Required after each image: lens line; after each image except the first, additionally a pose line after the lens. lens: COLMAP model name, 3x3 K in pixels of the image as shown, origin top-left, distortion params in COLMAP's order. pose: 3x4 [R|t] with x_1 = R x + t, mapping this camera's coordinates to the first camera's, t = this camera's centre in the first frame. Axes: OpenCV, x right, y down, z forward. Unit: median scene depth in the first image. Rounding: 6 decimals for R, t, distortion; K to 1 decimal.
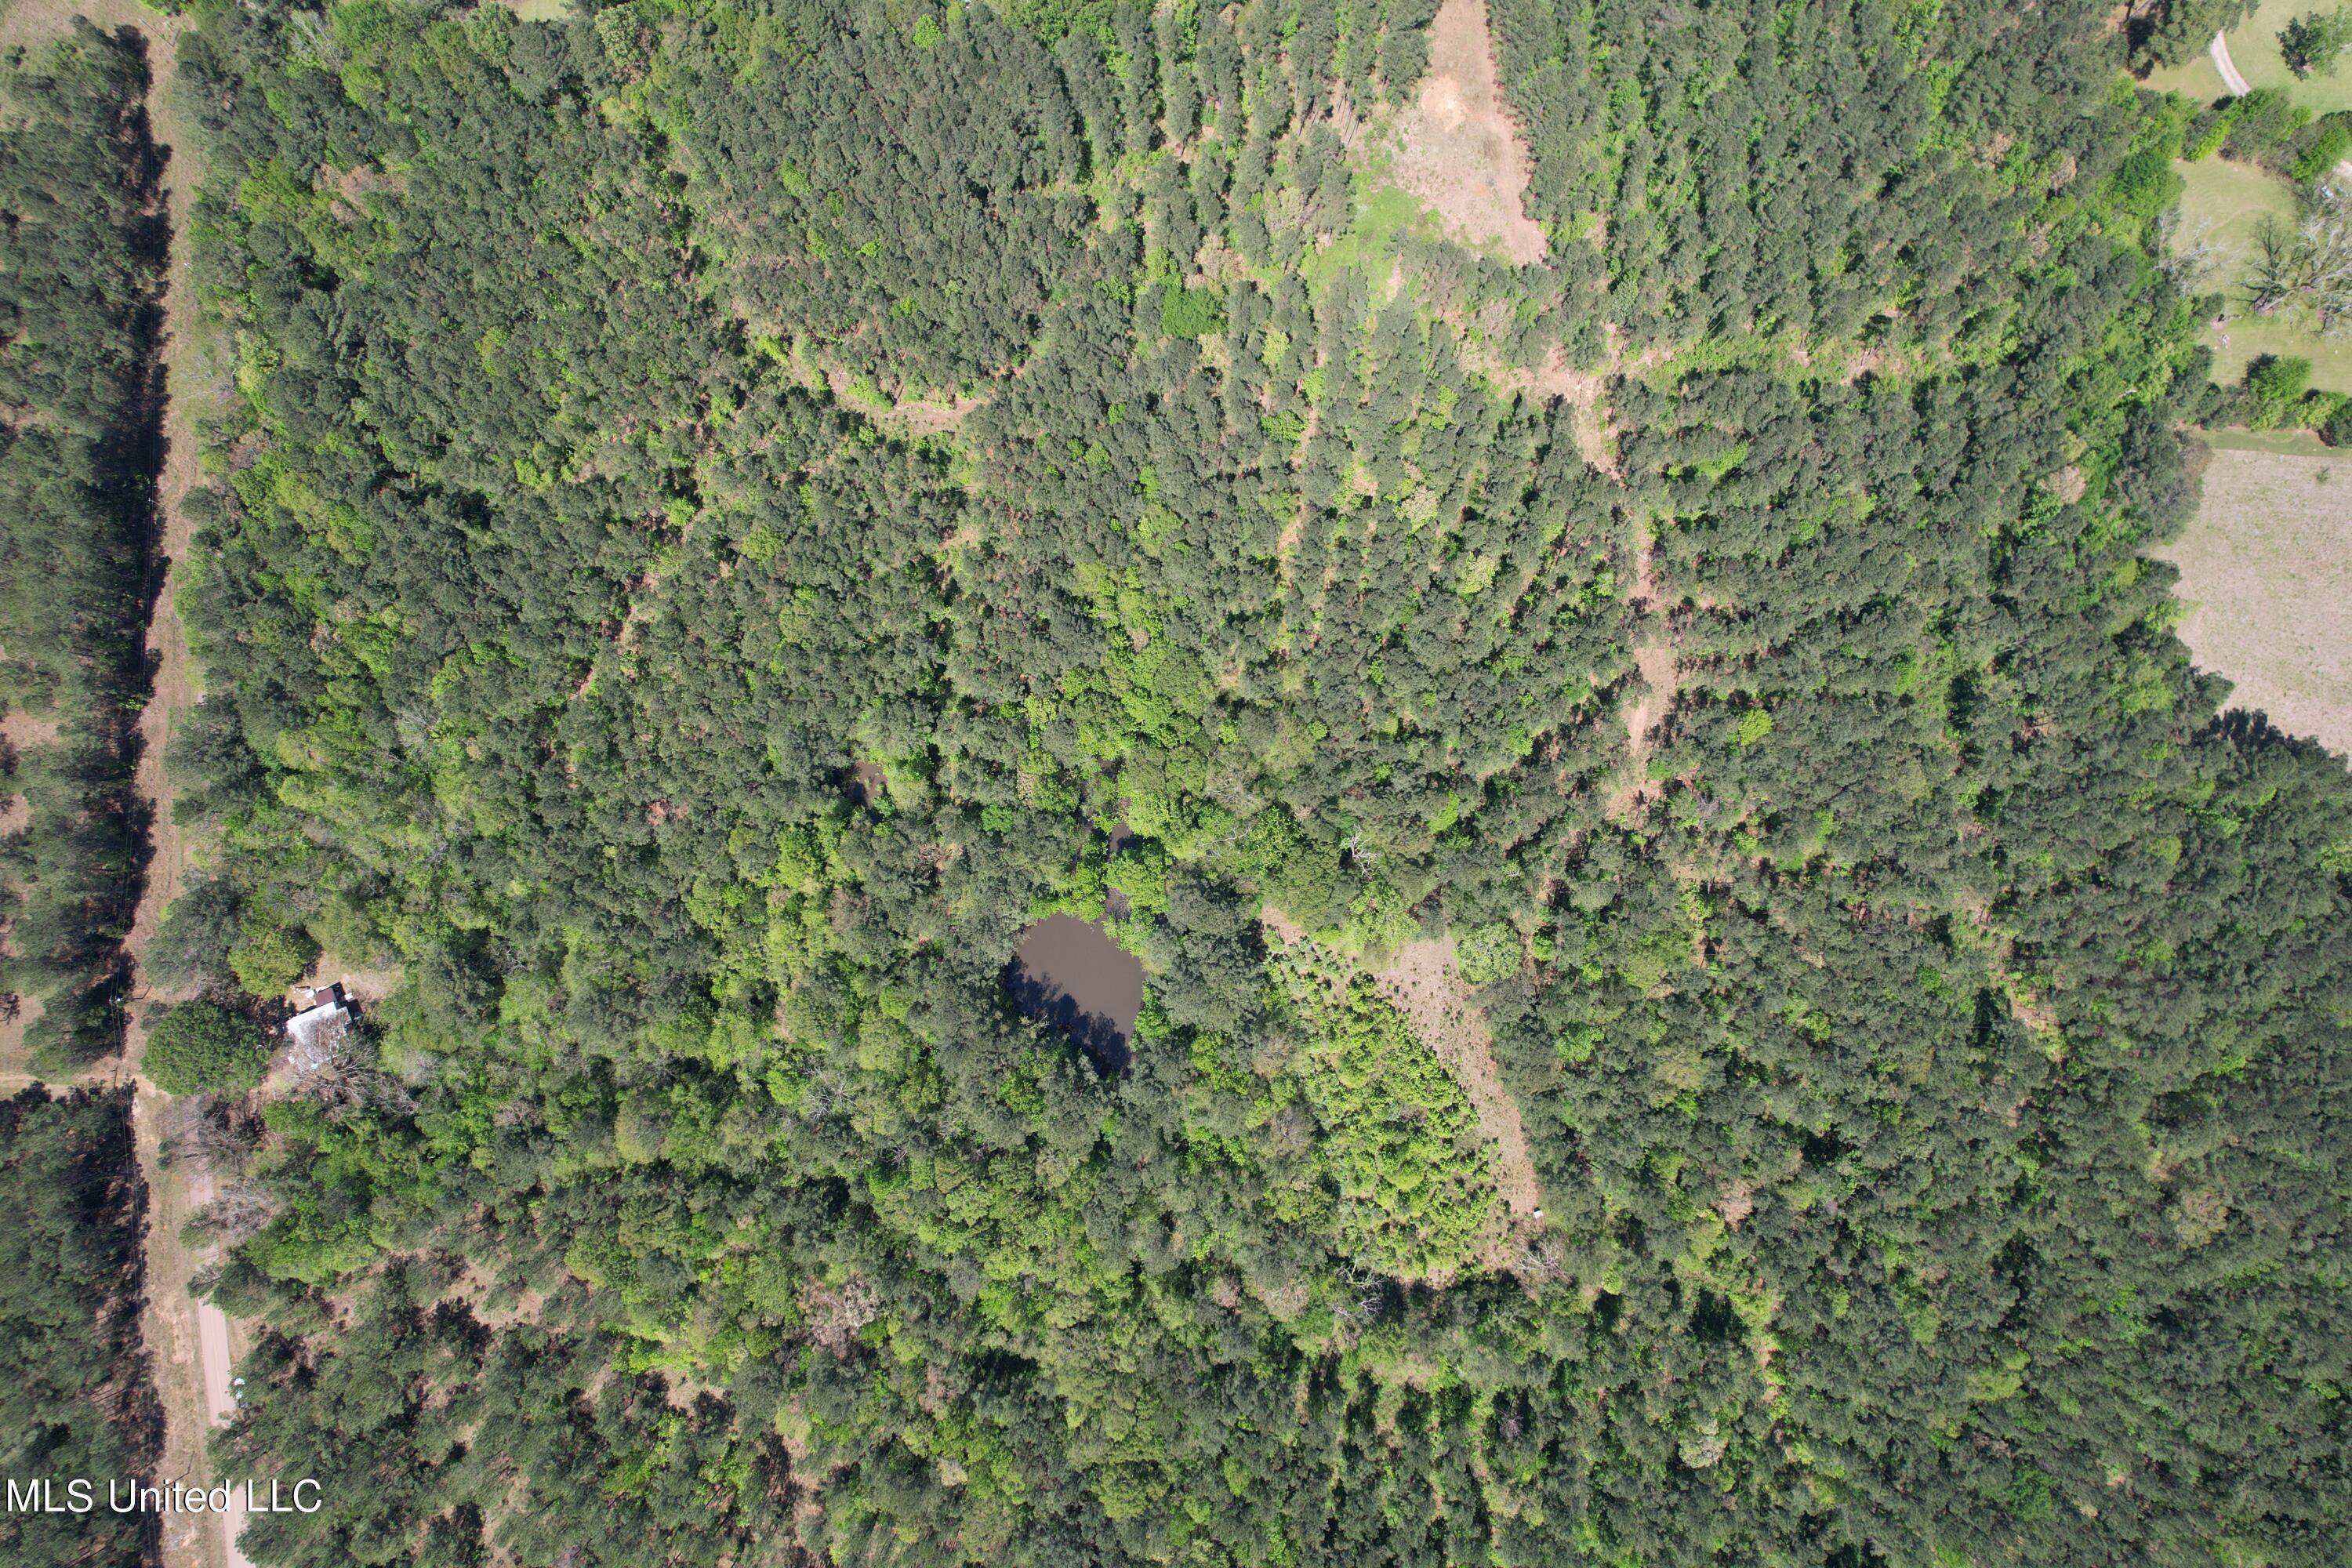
lens RADIAL K [[1492.3, 0, 1168.5], [0, 1492.3, 796.6], [0, 0, 1]] dist [-0.052472, 0.026034]
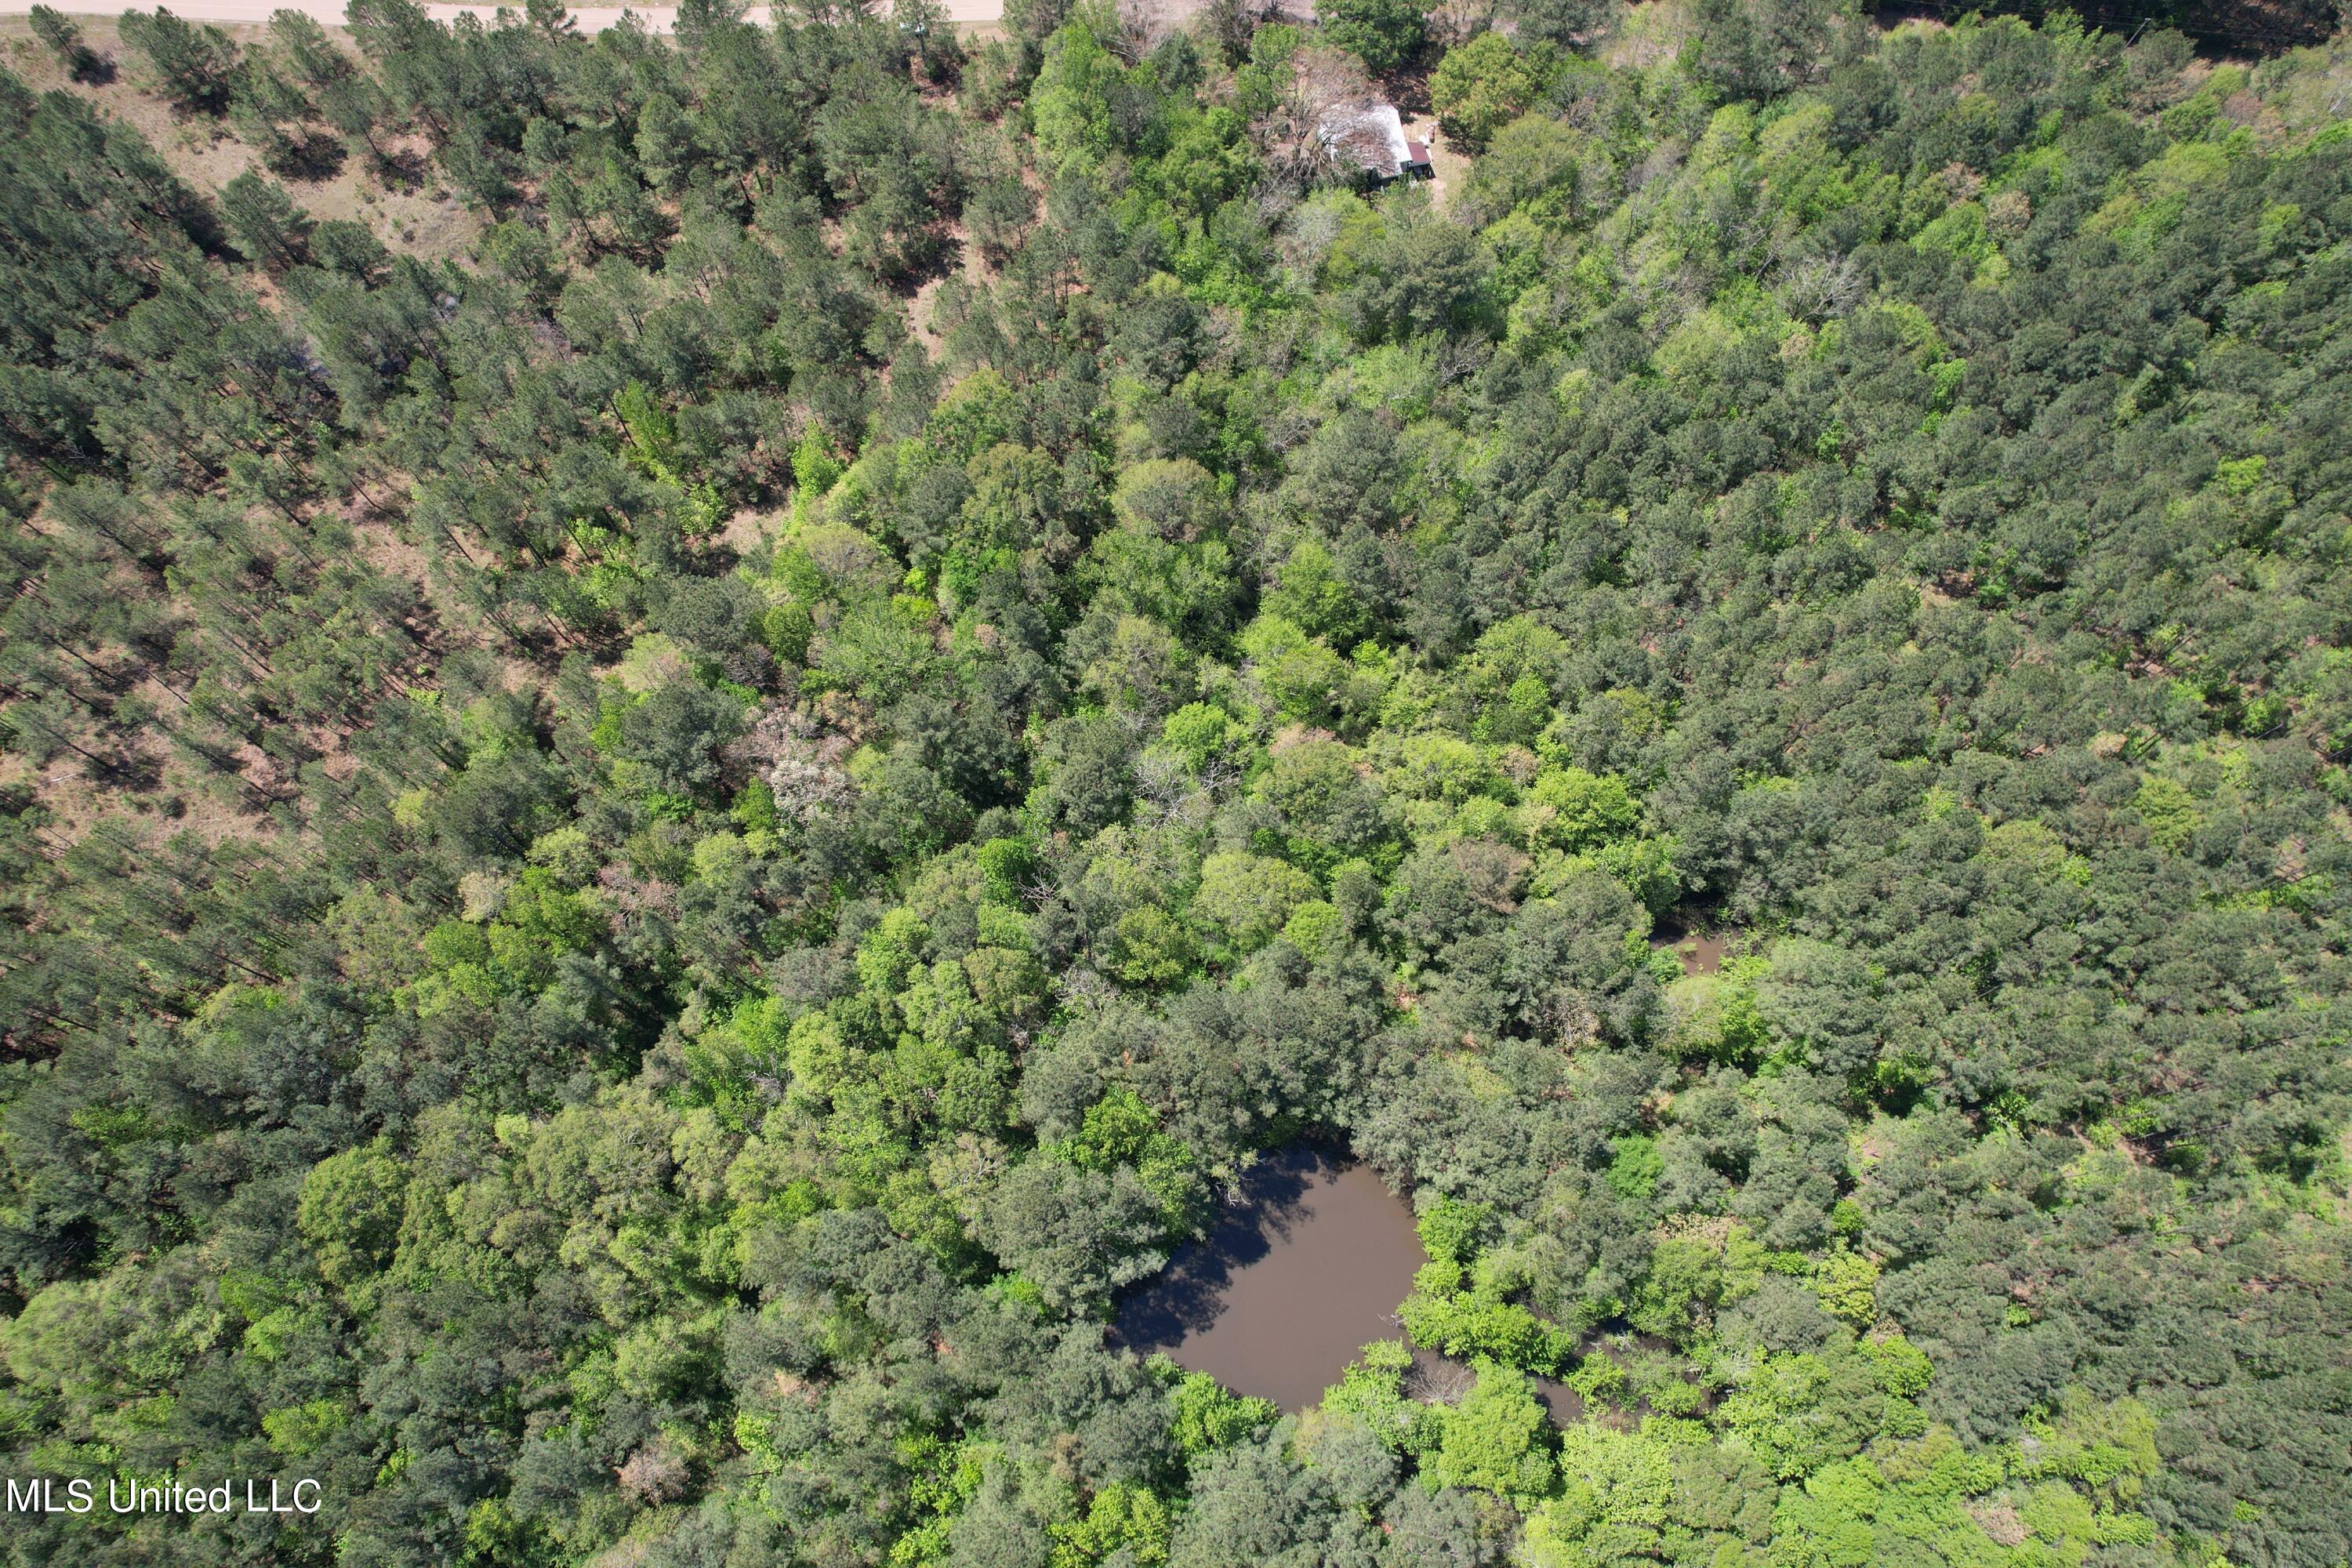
lens RADIAL K [[1492.3, 0, 1165.9], [0, 1492.3, 794.0], [0, 0, 1]] dist [-0.052472, 0.026034]
pose [[-0.165922, 0.918488, -0.358958, -0.021411], [-0.982487, -0.122668, 0.140259, 0.120725], [0.084794, 0.375943, 0.922755, 0.463964]]
